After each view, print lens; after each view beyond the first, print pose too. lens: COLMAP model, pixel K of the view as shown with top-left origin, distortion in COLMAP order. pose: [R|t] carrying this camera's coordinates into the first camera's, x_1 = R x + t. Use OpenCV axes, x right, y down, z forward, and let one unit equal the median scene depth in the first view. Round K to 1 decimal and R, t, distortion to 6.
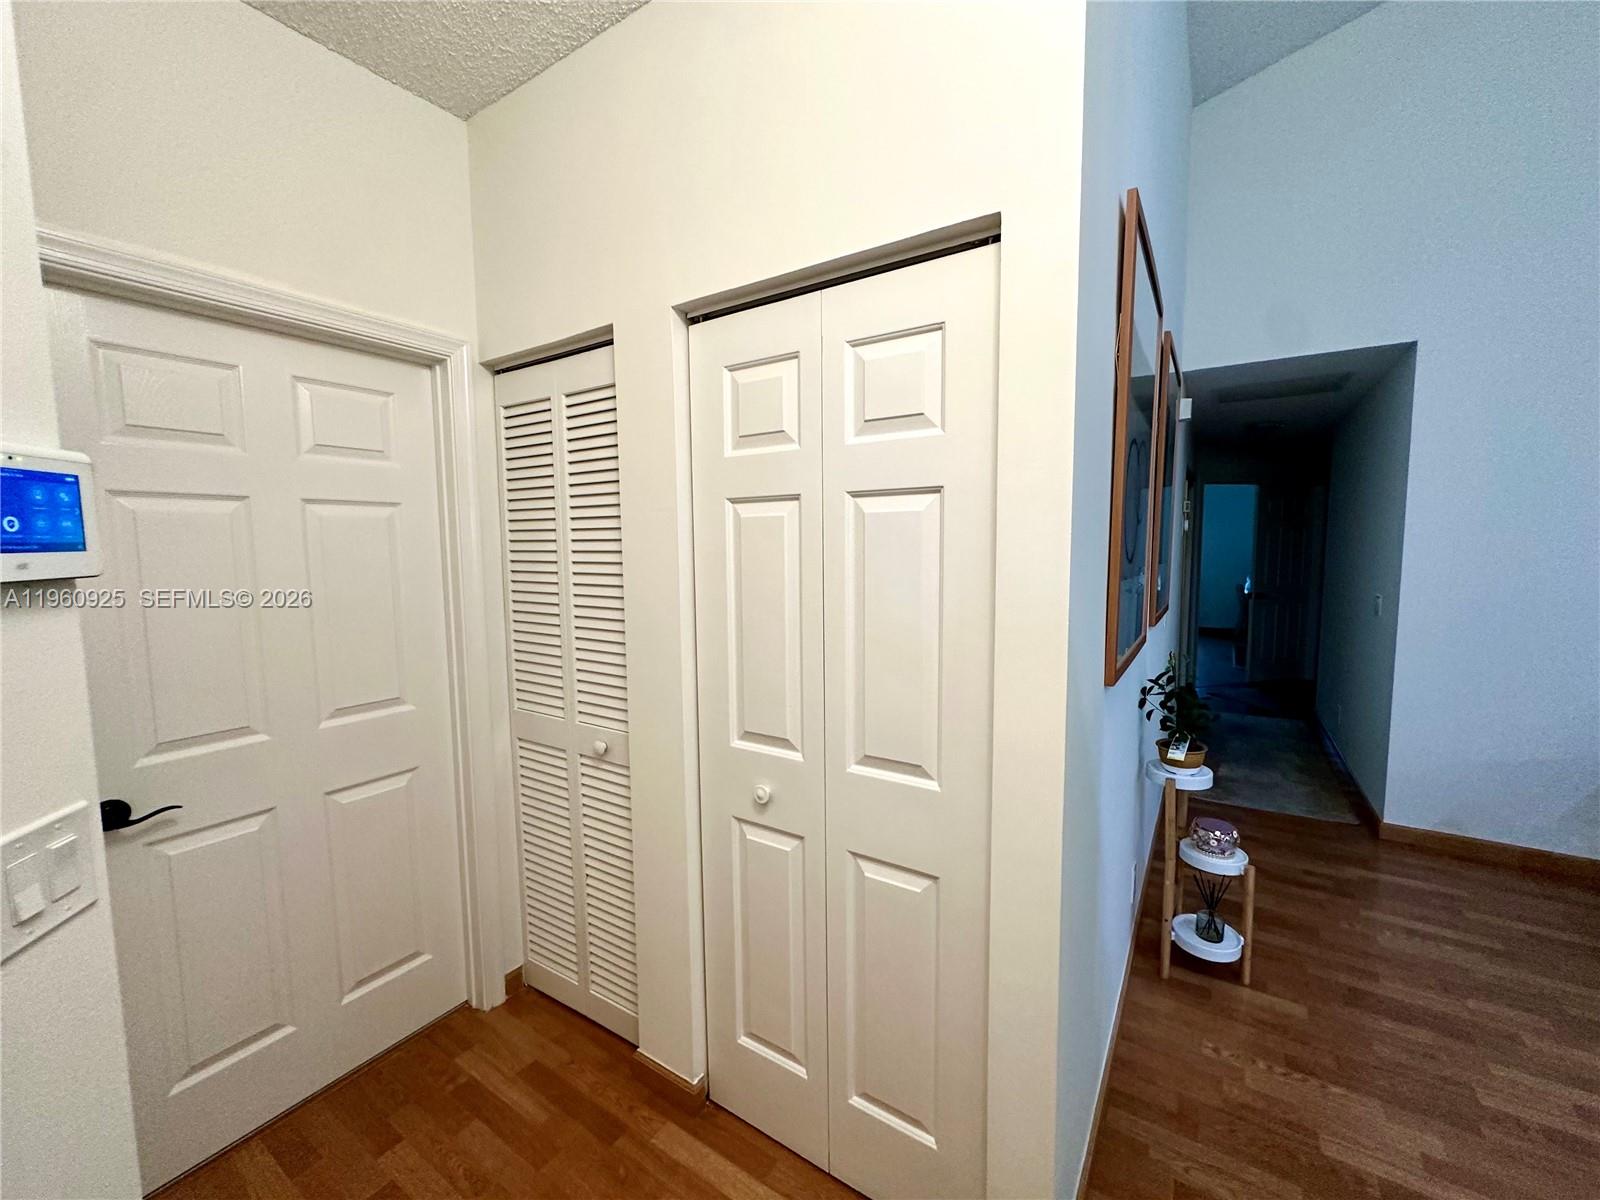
lens RADIAL K [[636.4, 0, 804.5], [0, 636.4, 599.7], [0, 0, 1]] dist [-0.003312, 0.001206]
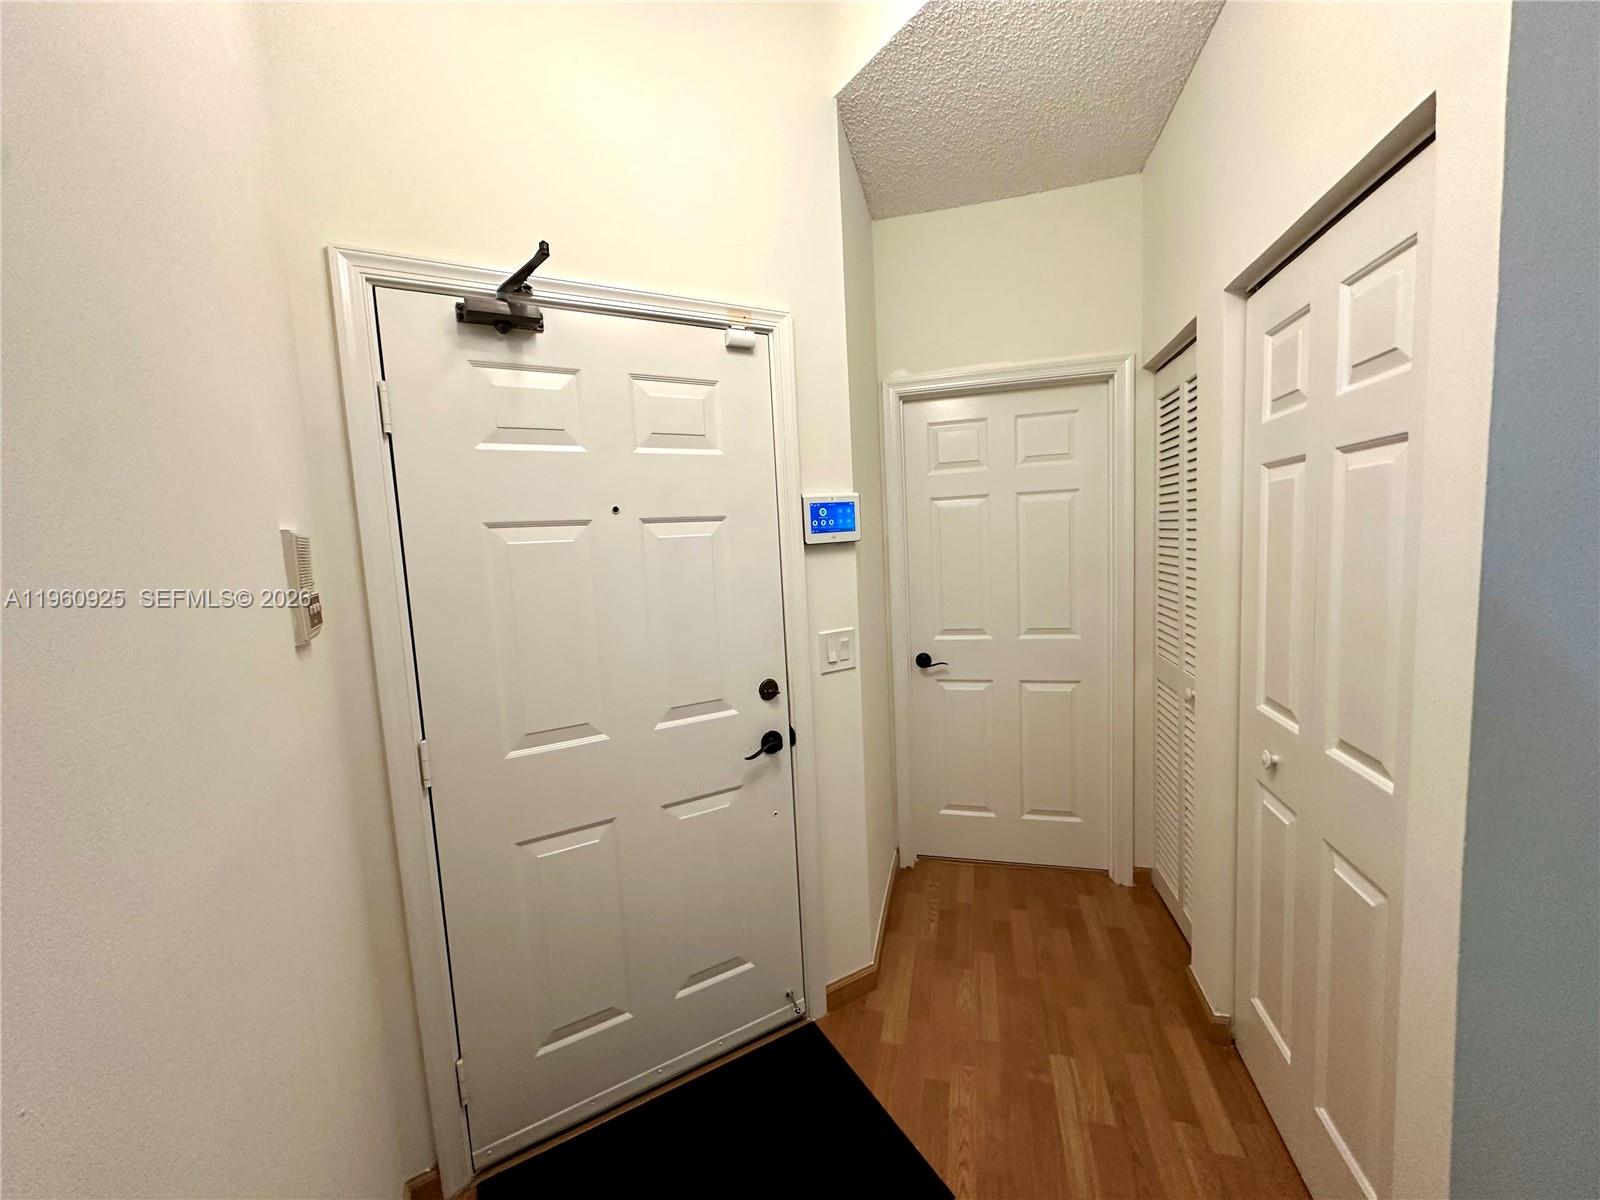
lens RADIAL K [[636.4, 0, 797.0], [0, 636.4, 596.1], [0, 0, 1]] dist [-0.003312, 0.001206]
pose [[0.310370, 0.080540, -0.947198, 0.596928], [-0.036652, 0.996677, 0.072738, 0.003901], [0.949909, 0.012141, 0.312291, -0.015957]]
